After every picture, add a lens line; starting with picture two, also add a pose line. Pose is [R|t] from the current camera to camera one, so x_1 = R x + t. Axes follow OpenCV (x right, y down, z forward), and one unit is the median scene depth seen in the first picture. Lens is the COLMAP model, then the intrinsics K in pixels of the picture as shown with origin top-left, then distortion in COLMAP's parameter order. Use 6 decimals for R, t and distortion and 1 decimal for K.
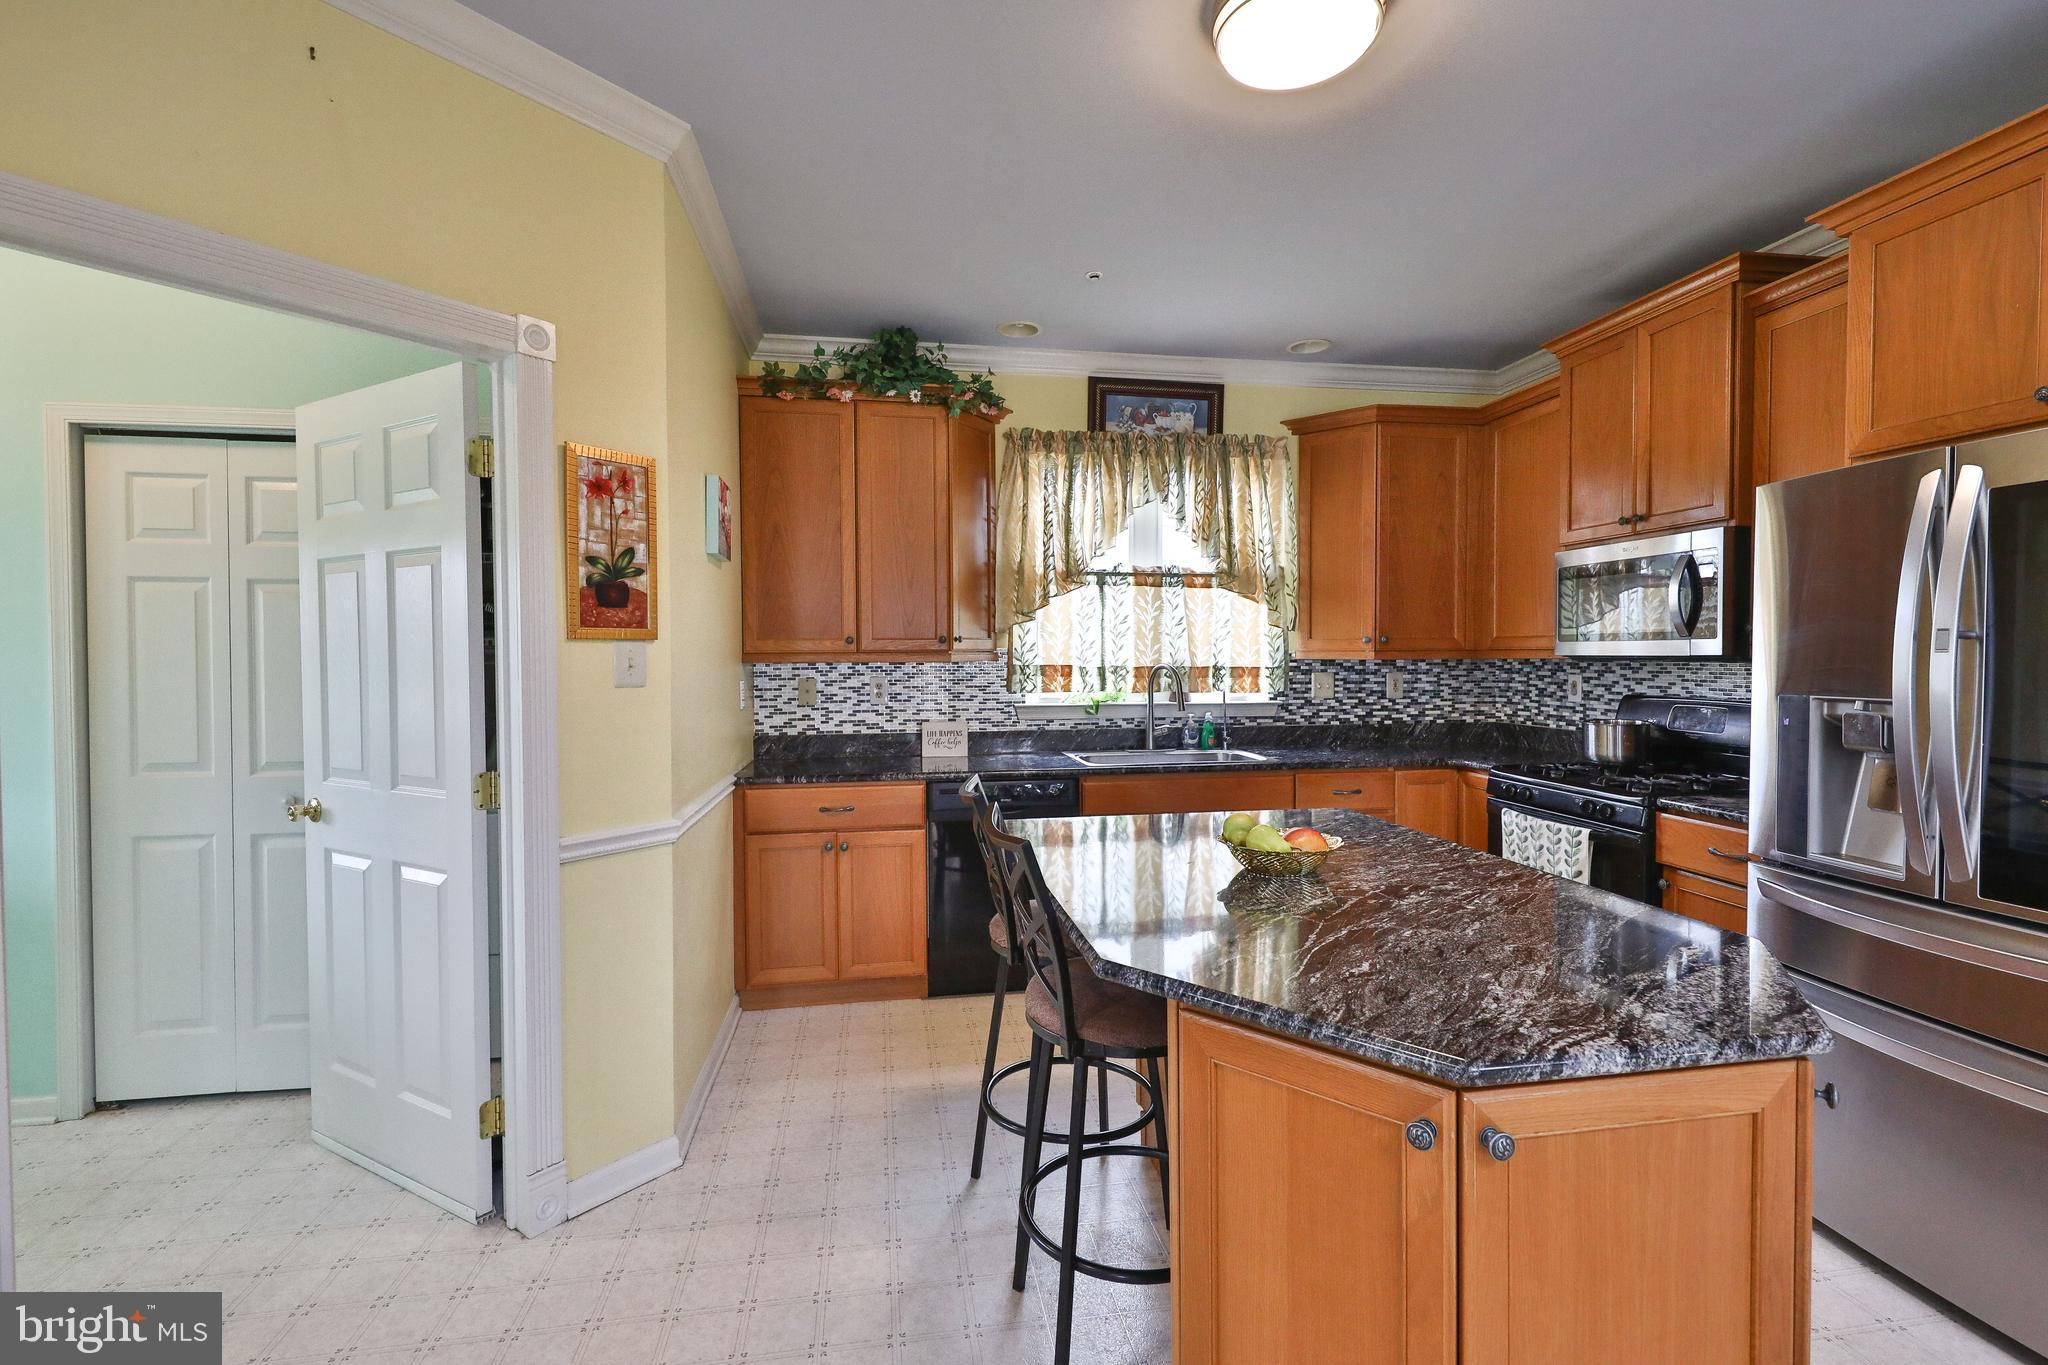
lens RADIAL K [[925.7, 0, 1027.0], [0, 925.7, 676.2], [0, 0, 1]] dist [-0.000214, -0.000568]
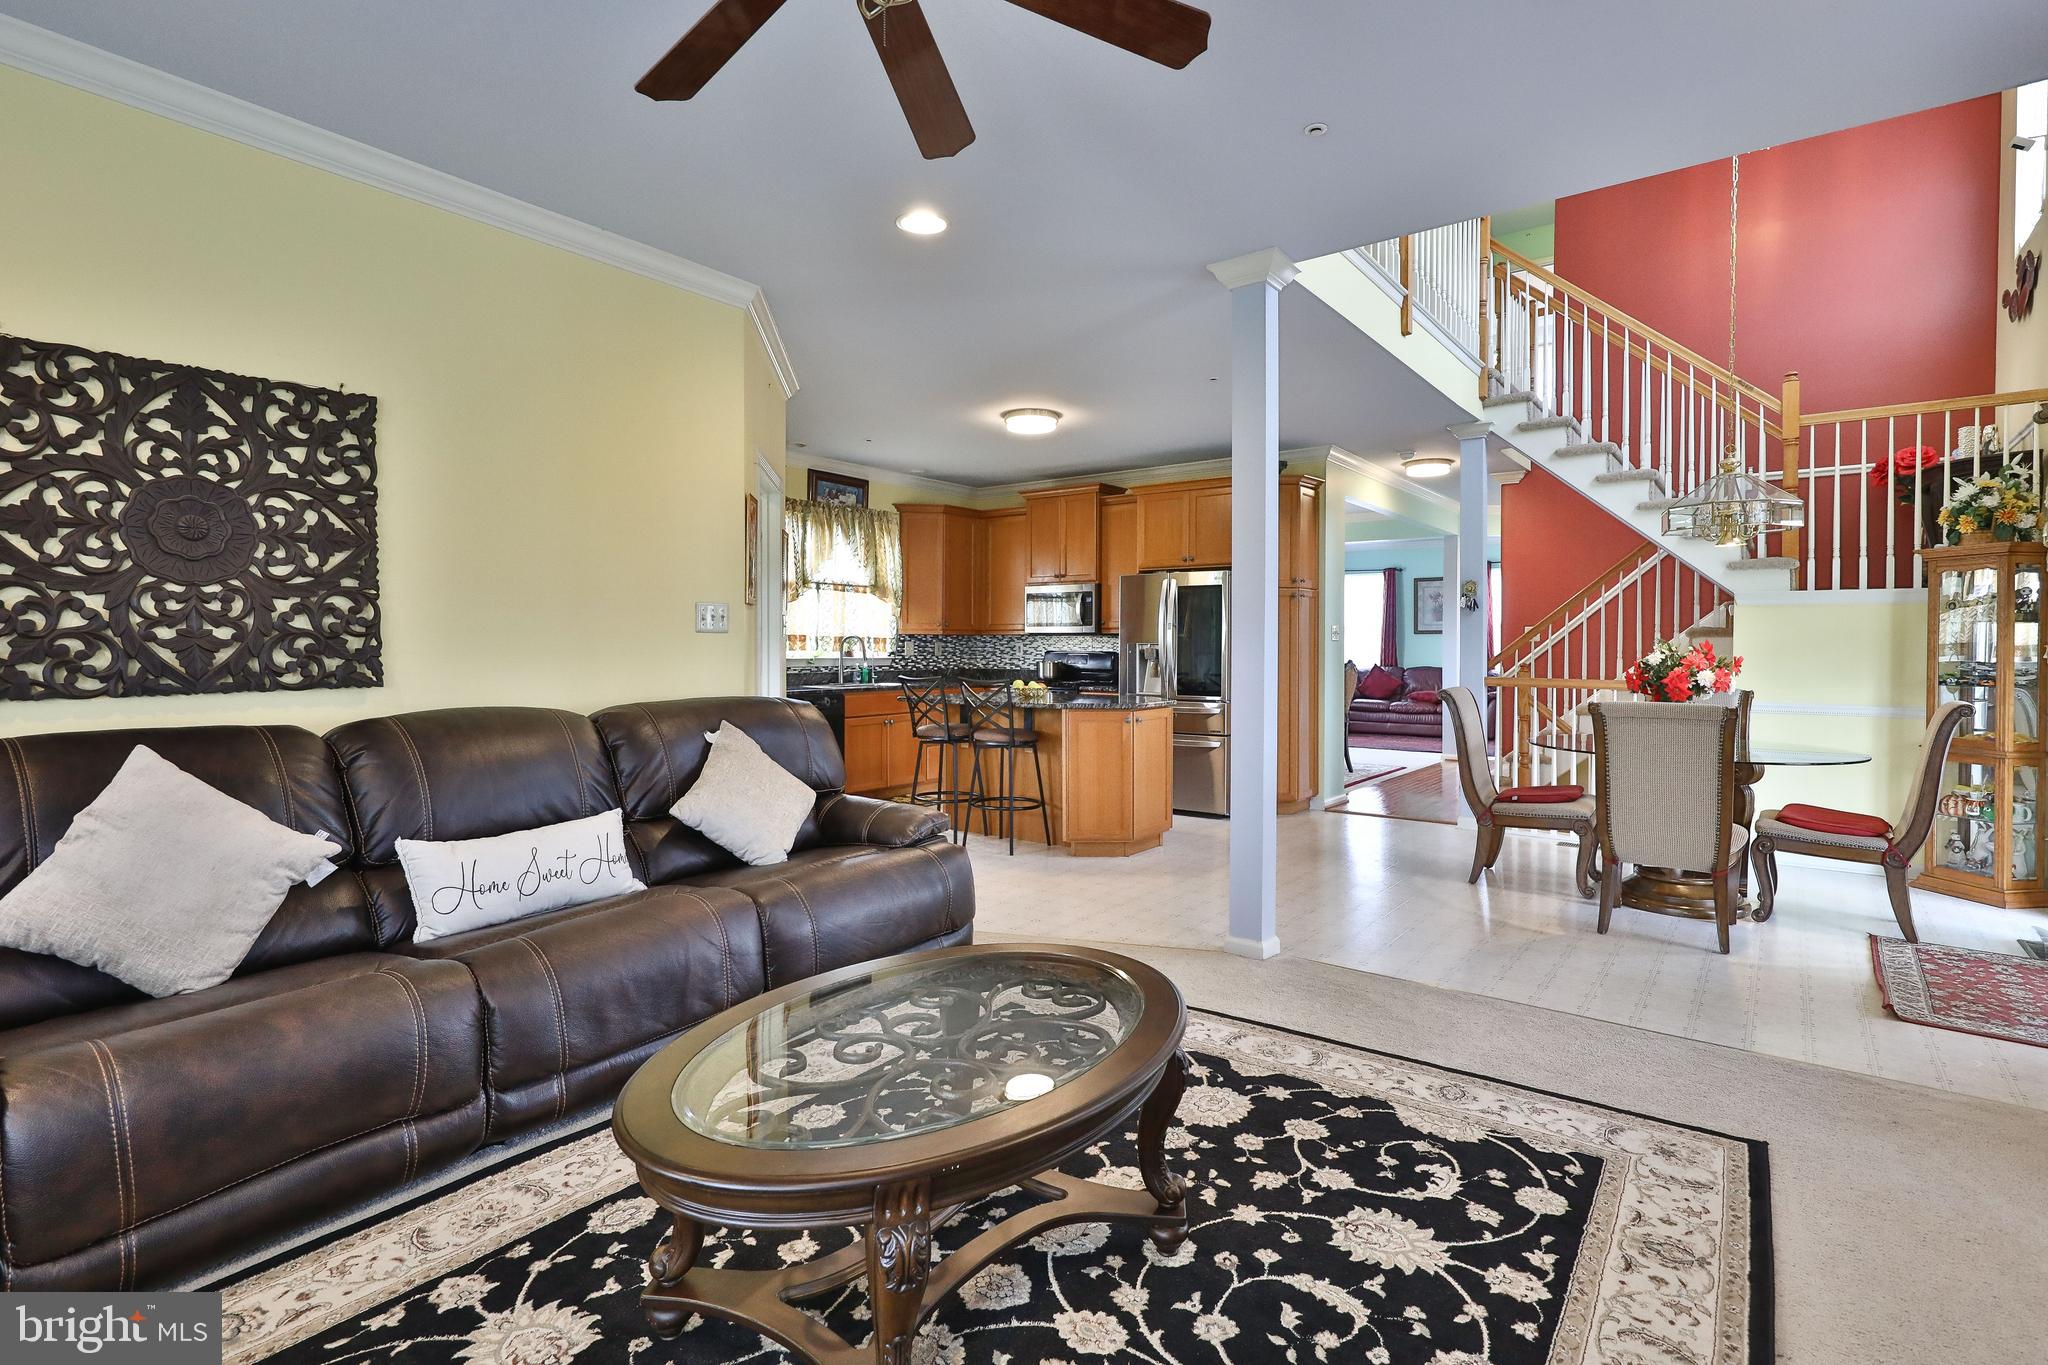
lens RADIAL K [[951.1, 0, 1074.1], [0, 951.1, 660.4], [0, 0, 1]] dist [-0.002084, -0.000130]
pose [[0.702613, -0.004773, 0.711556, -0.917208], [0.008864, 0.999959, -0.002045, 0.046750], [-0.711517, 0.007744, 0.702626, -0.647246]]
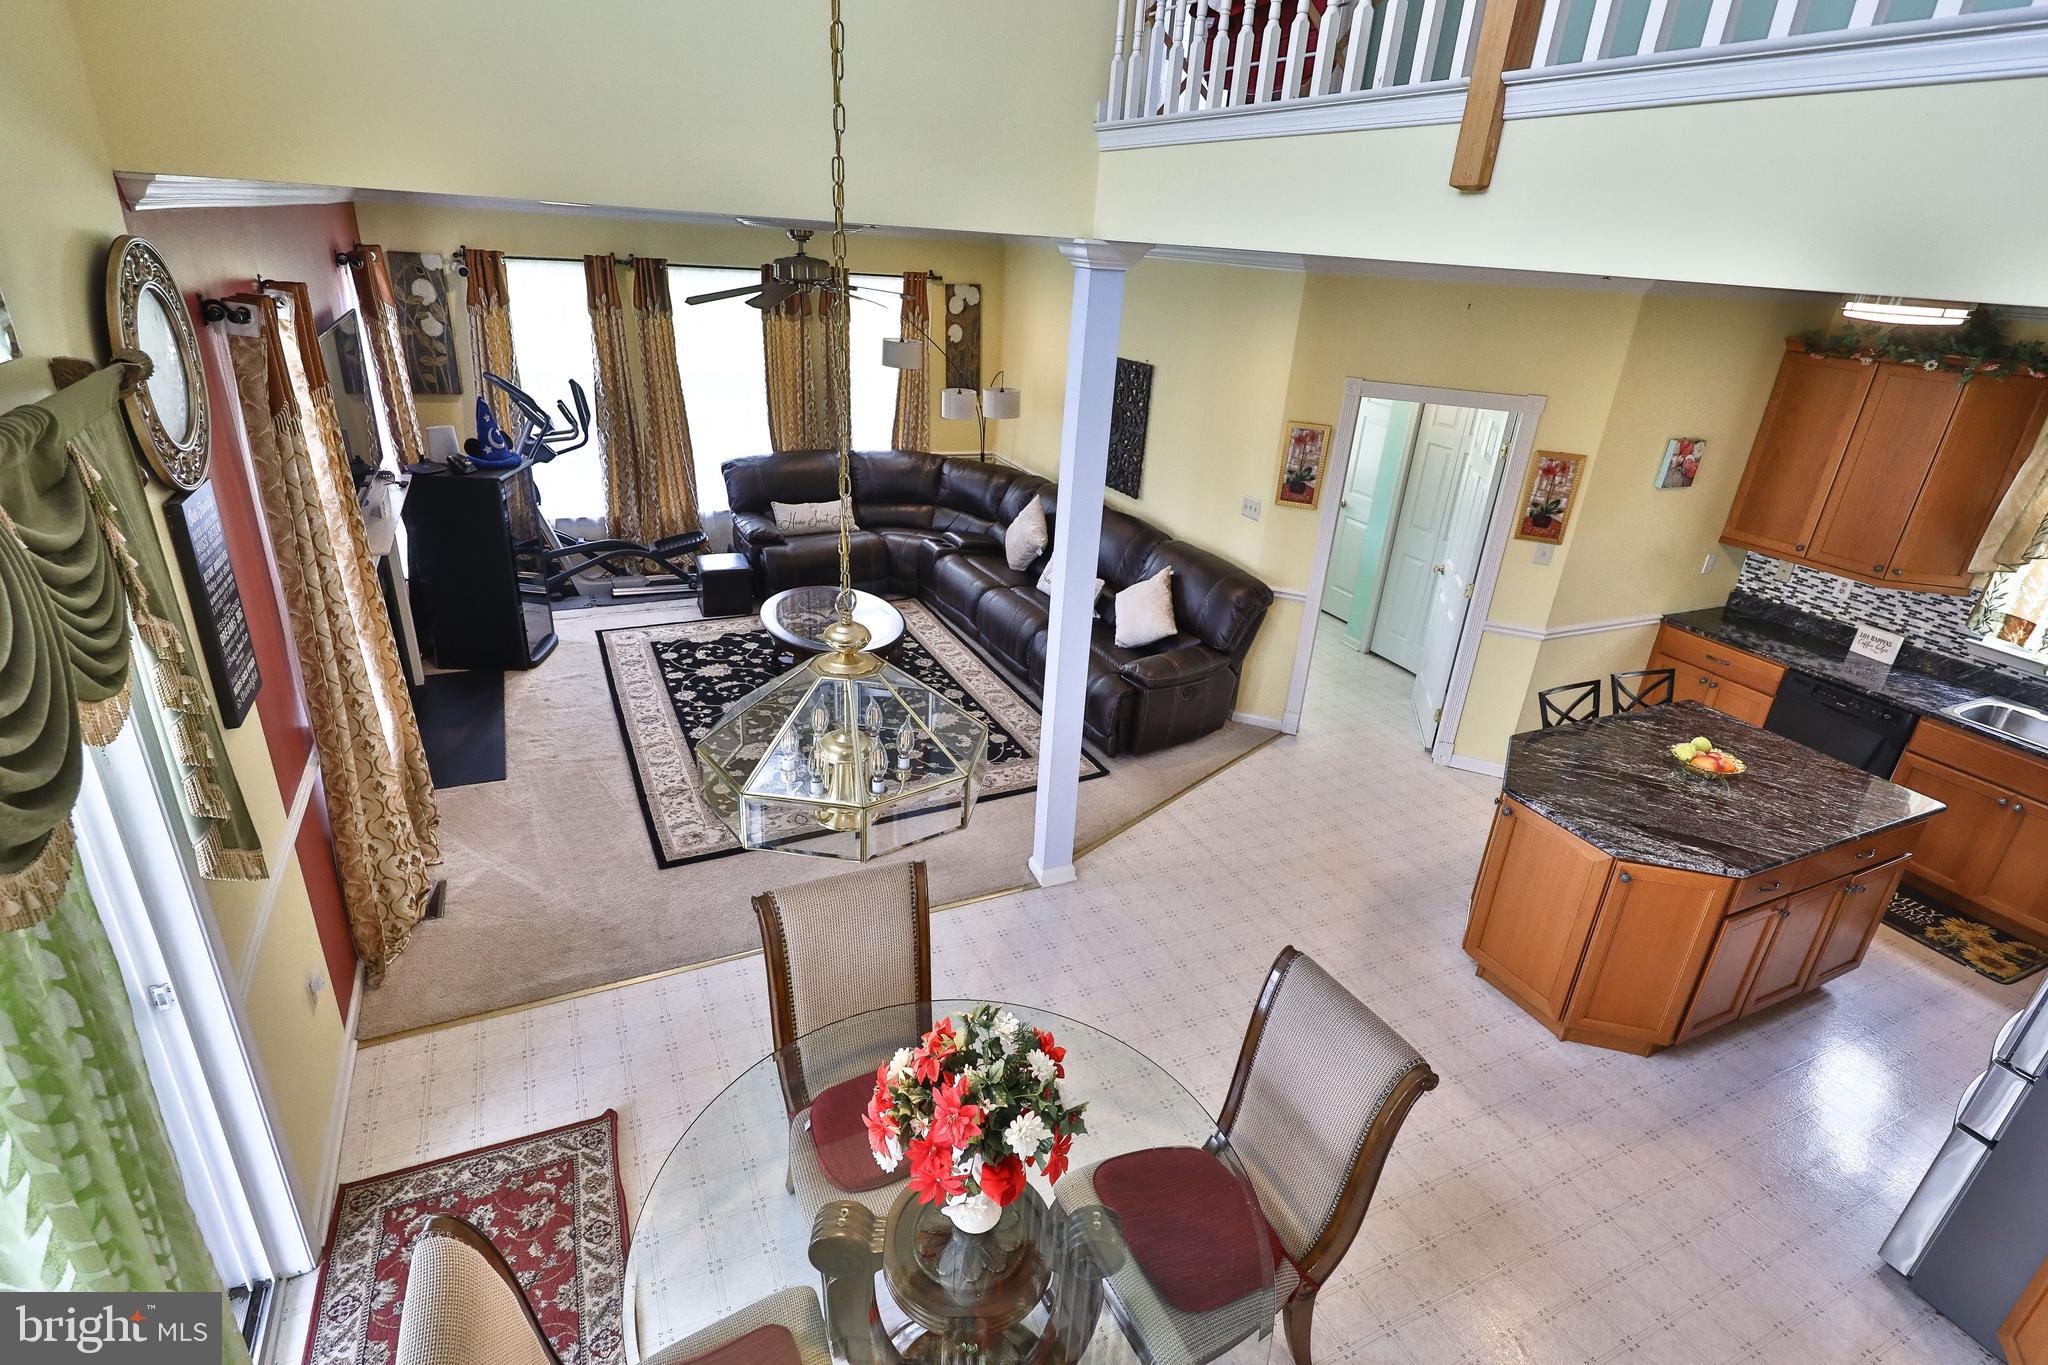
lens RADIAL K [[1051.8, 0, 1019.7], [0, 1051.8, 686.2], [0, 0, 1]] dist [0.003111, 0.000097]
pose [[0.271961, 0.412537, -0.869396, 0.836676], [-0.081332, 0.910070, 0.406396, -0.354712], [0.958865, -0.039814, 0.281056, -0.474561]]
